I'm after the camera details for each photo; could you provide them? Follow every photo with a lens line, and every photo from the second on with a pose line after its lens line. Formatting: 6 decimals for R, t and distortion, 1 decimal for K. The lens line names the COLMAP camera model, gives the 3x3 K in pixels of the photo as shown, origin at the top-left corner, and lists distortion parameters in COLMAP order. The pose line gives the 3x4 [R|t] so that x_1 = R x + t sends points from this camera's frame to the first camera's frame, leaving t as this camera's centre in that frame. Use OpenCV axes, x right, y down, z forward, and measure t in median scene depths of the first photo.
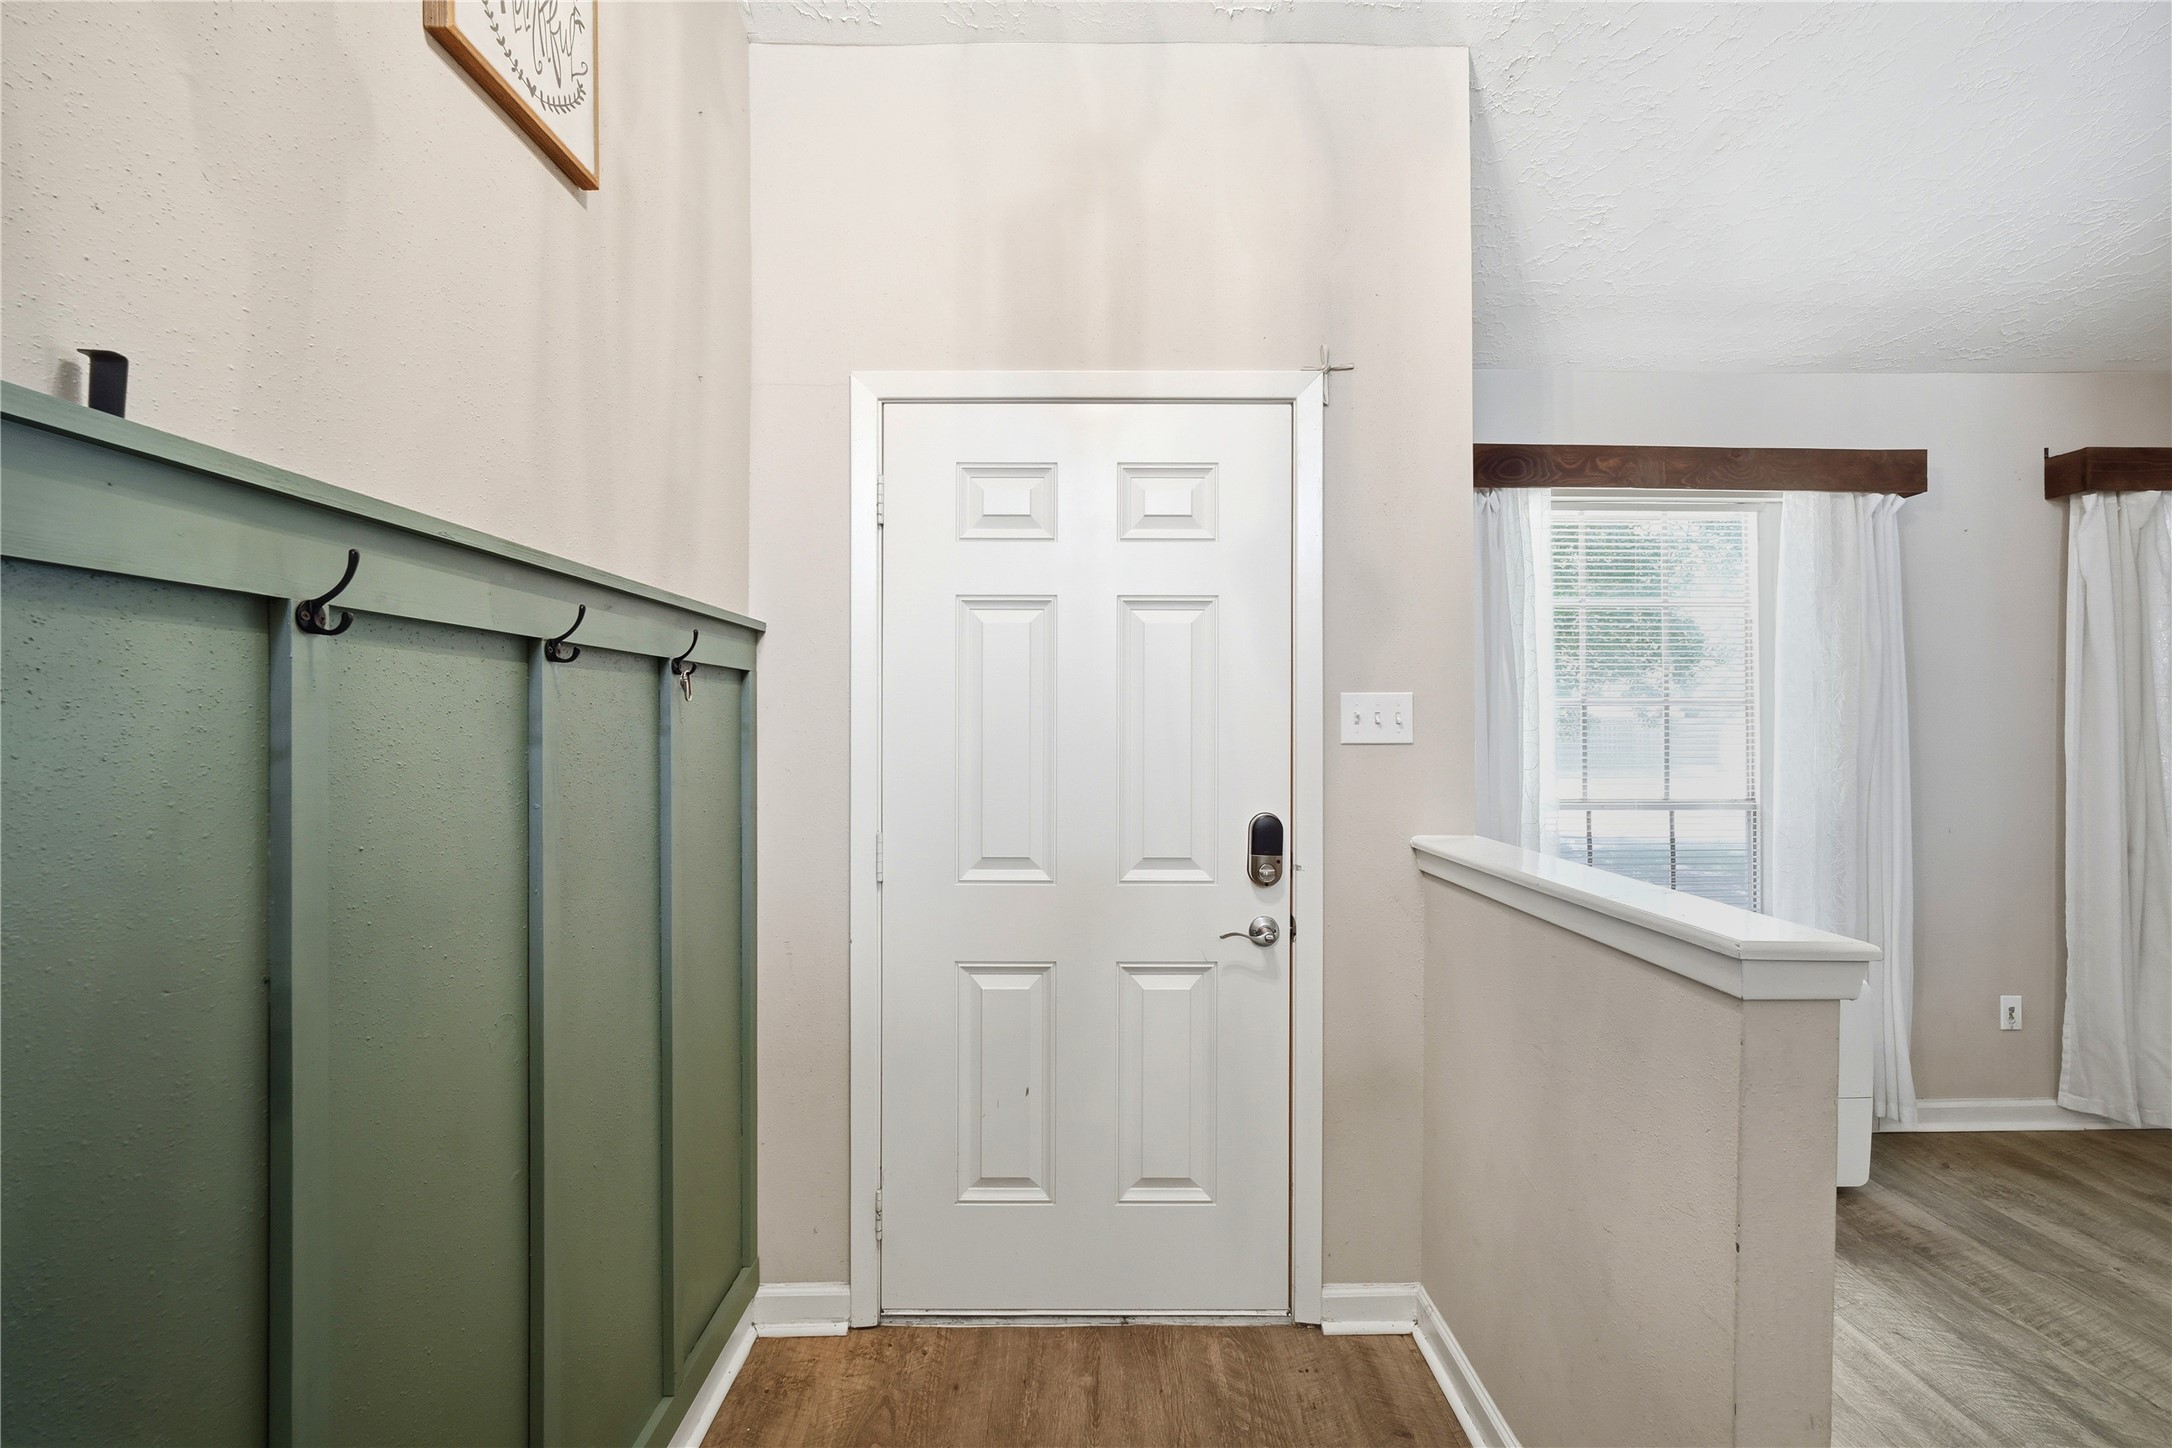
lens RADIAL K [[862.2, 0, 1086.0], [0, 862.2, 724.0], [0, 0, 1]] dist [-0.006748, 0.000002]
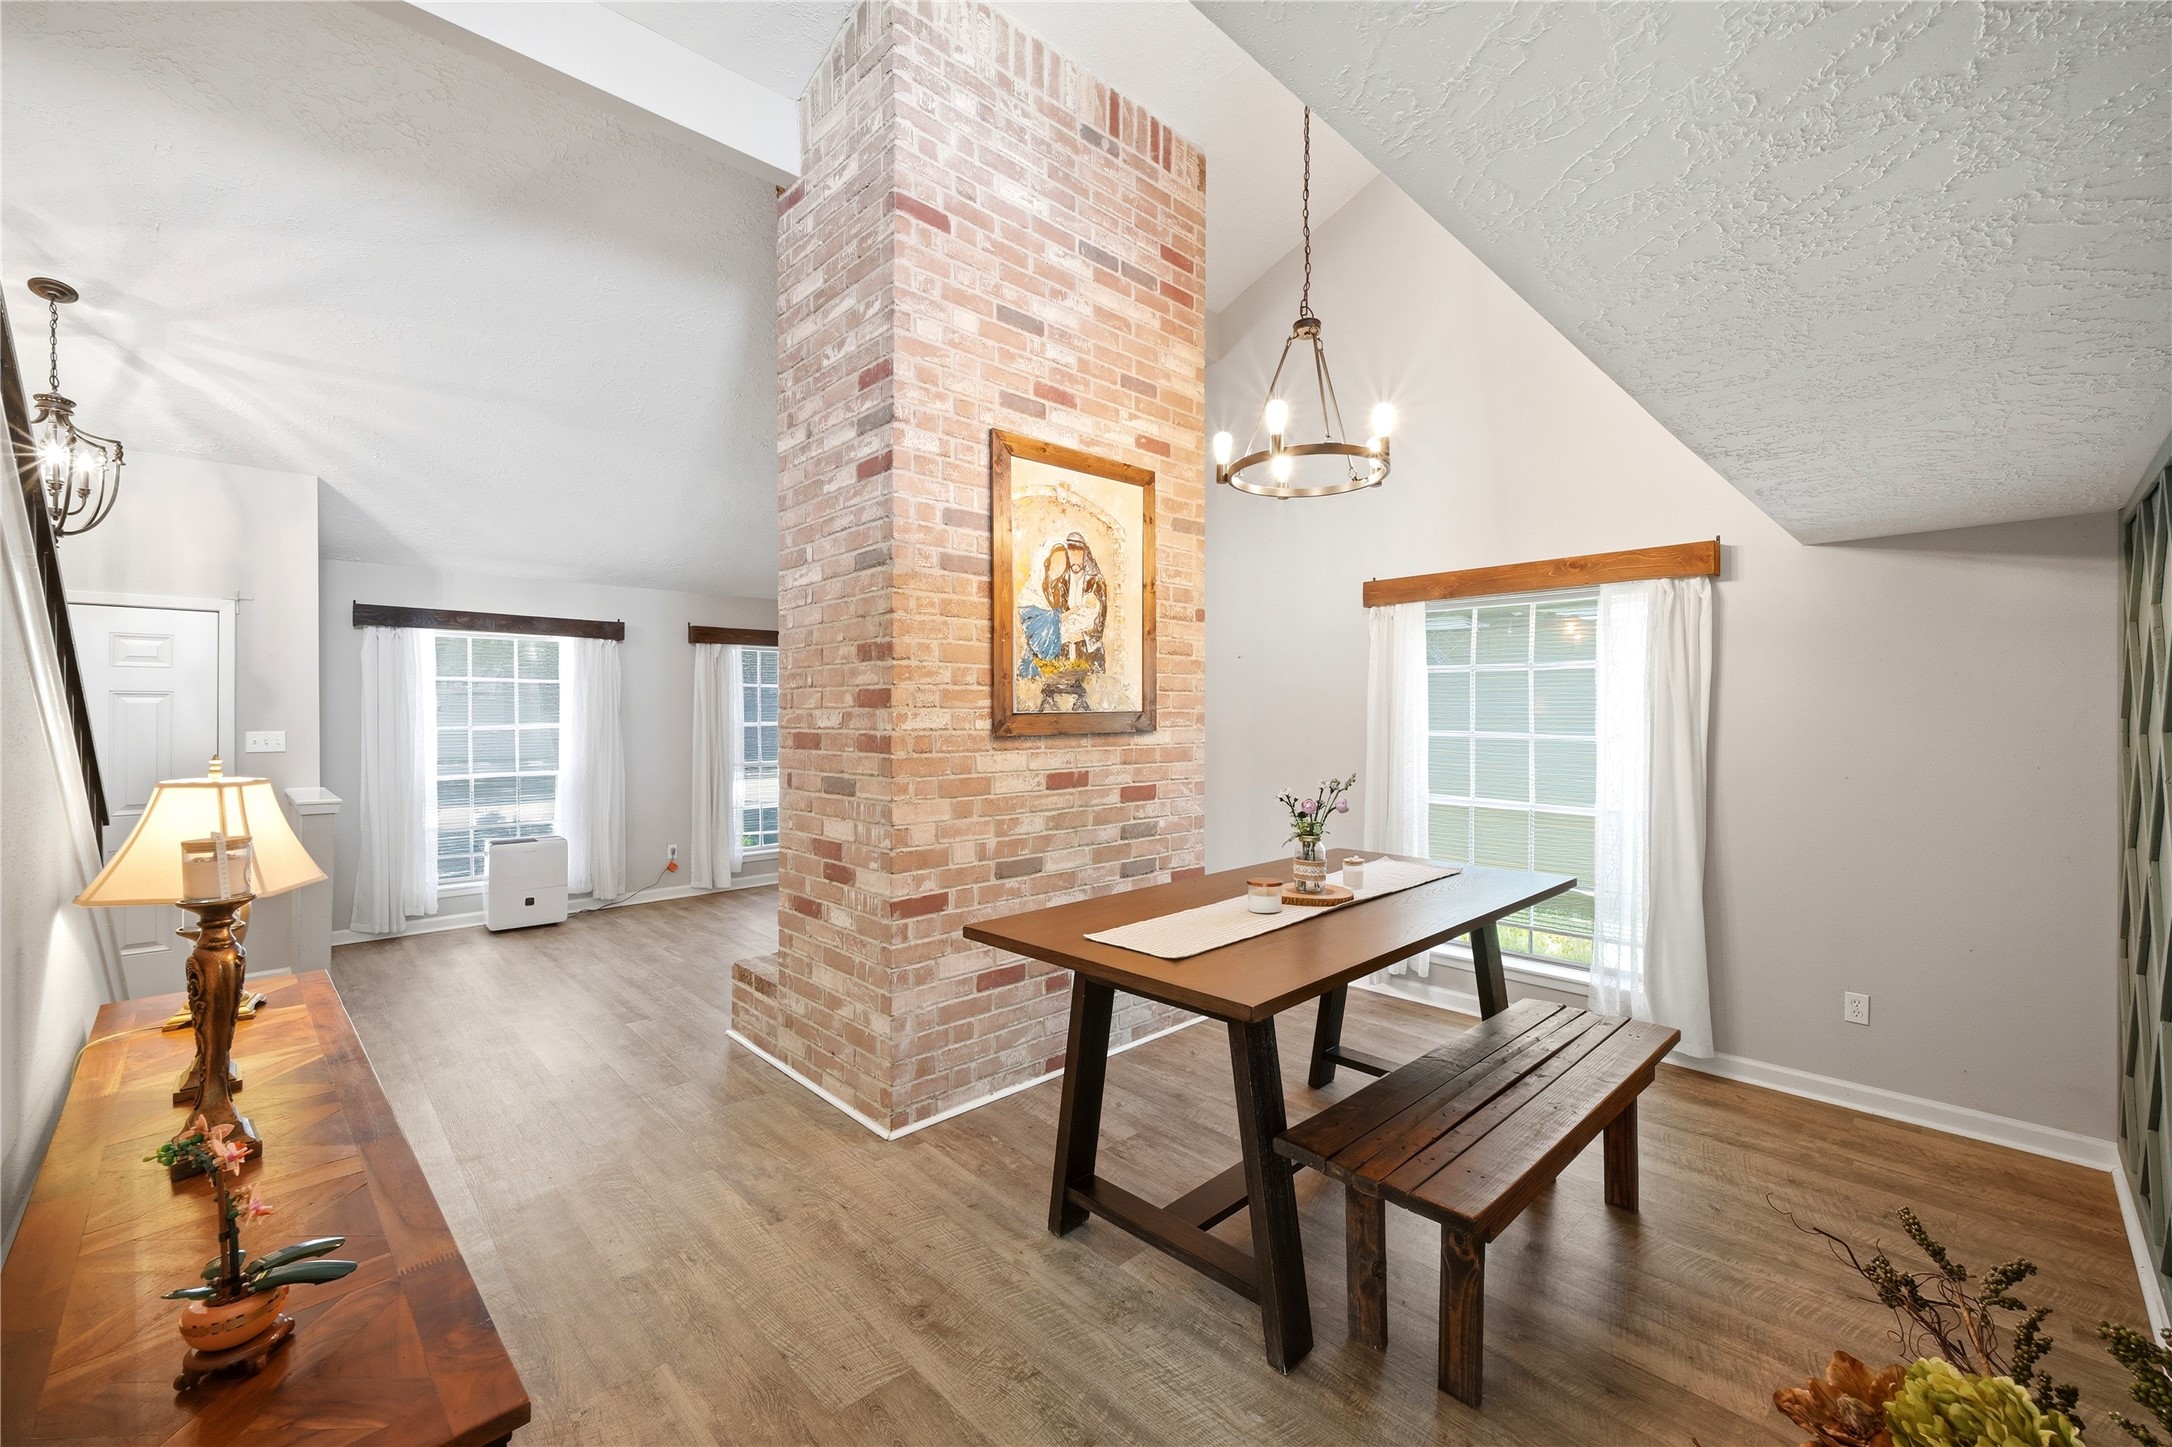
lens RADIAL K [[882.7, 0, 1078.1], [0, 882.7, 712.0], [0, 0, 1]] dist [-0.010262, 0.008279]
pose [[0.735435, -0.000591, 0.677595, 0.338385], [0.000559, 1.000000, 0.000265, -0.091371], [-0.677595, 0.000184, 0.735436, -2.437136]]
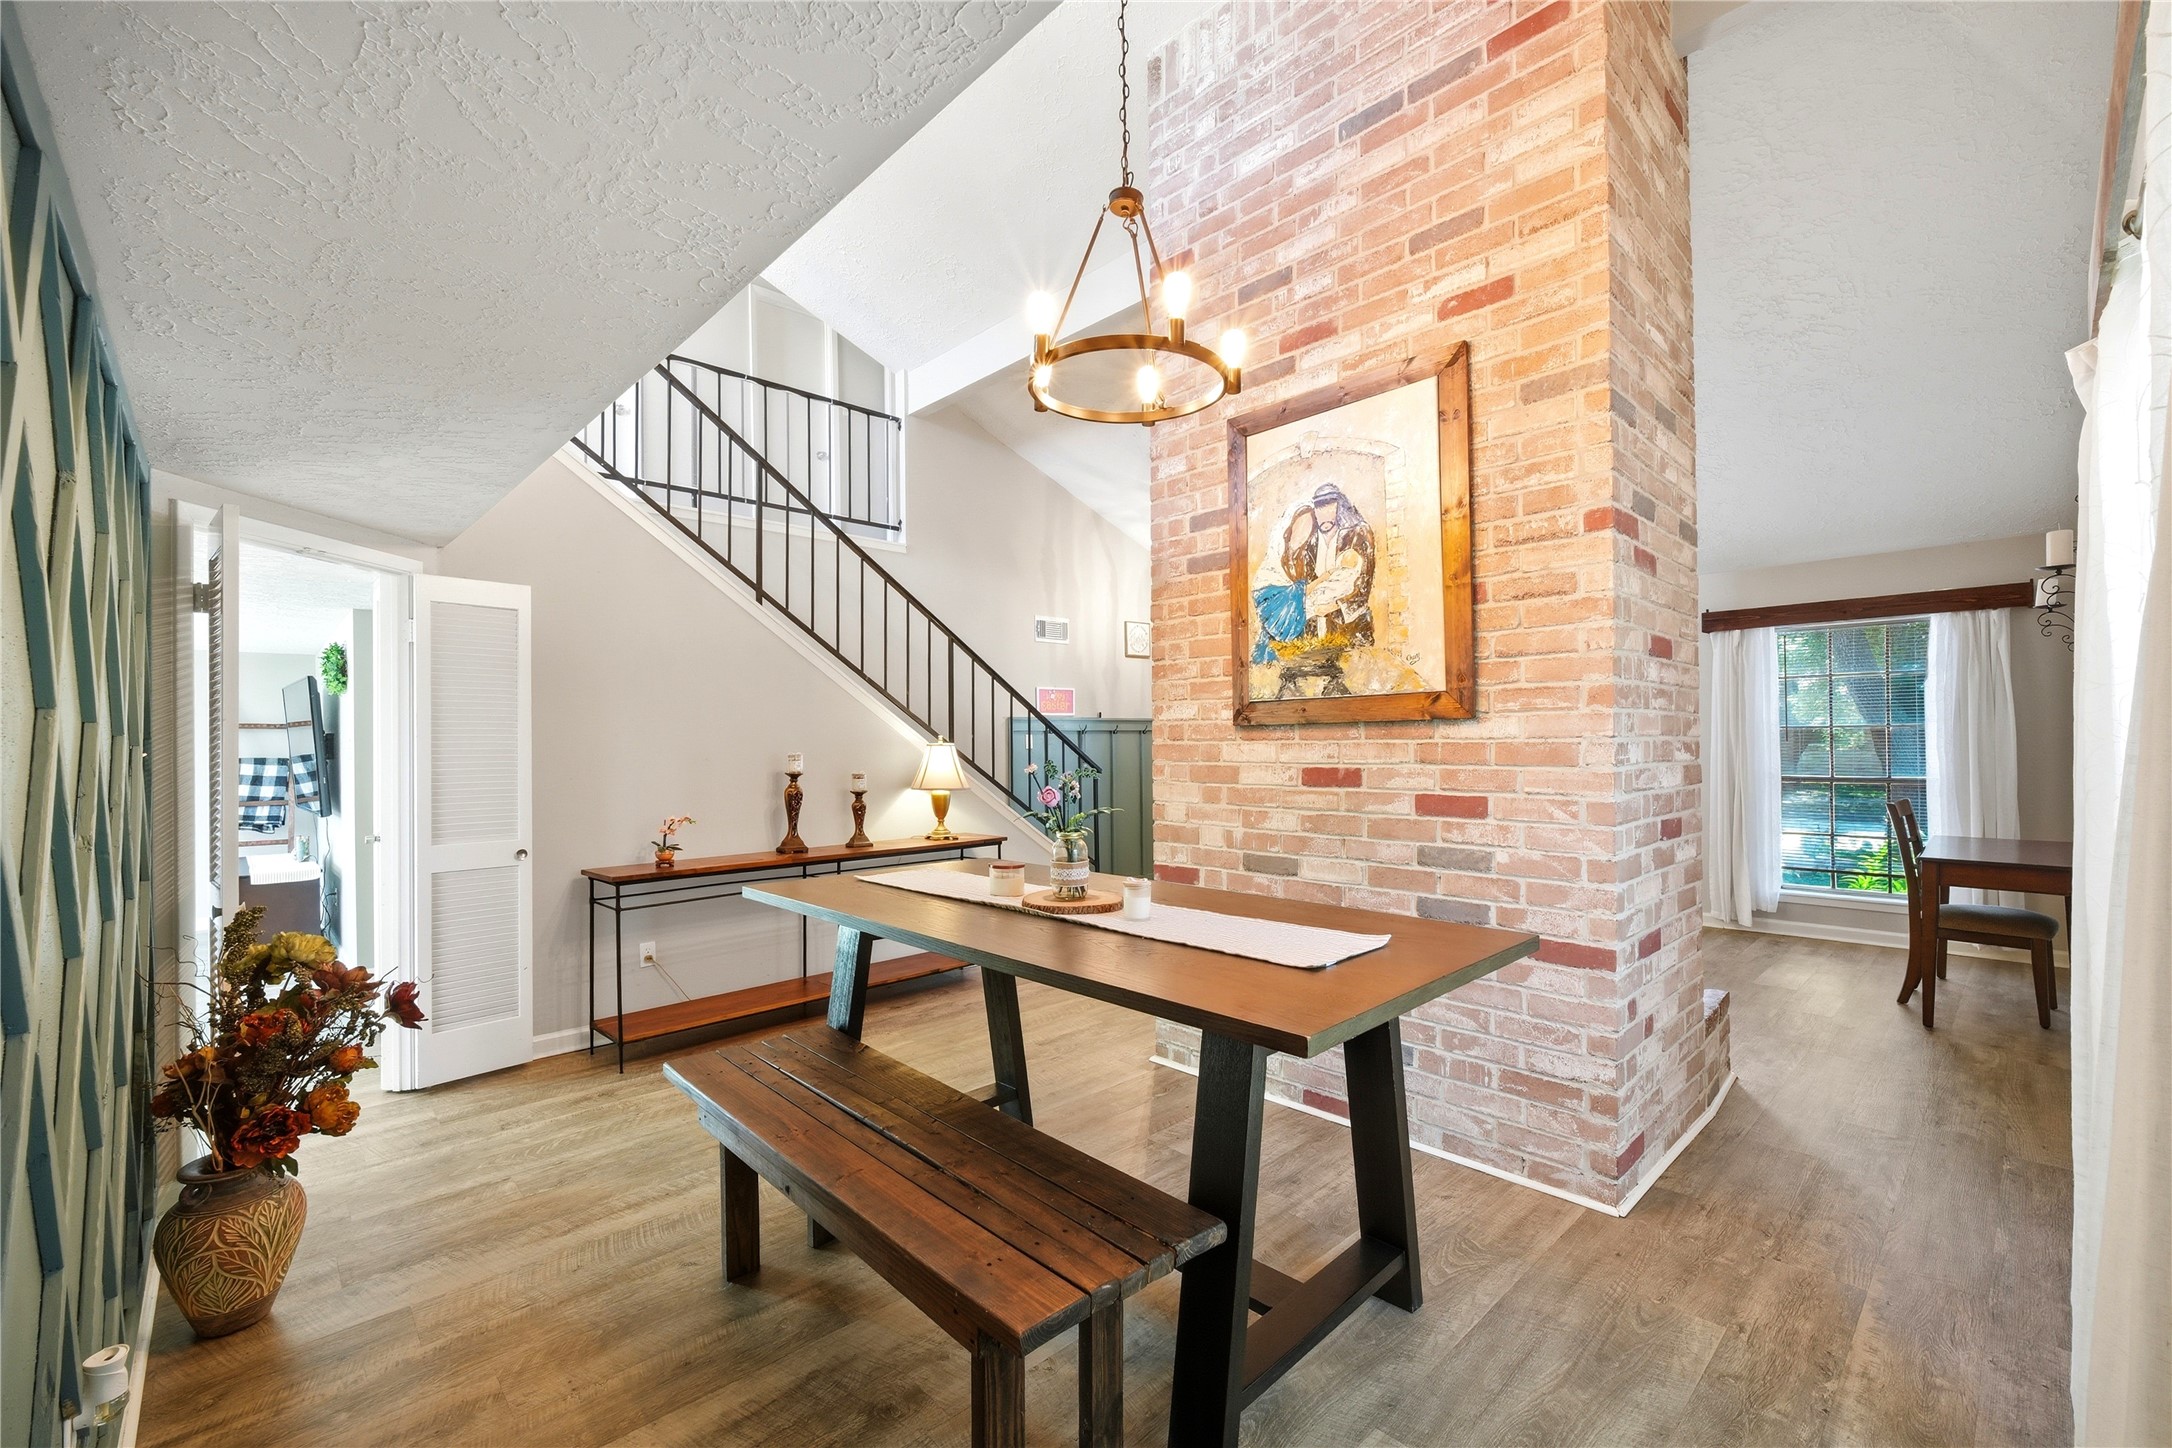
lens RADIAL K [[907.0, 0, 1084.5], [0, 907.0, 728.4], [0, 0, 1]] dist [-0.014711, 0.008218]
pose [[0.679890, -0.017539, -0.733104, 2.558354], [0.018768, 0.999803, -0.006513, -0.030331], [0.733074, -0.009331, 0.680085, -2.480983]]
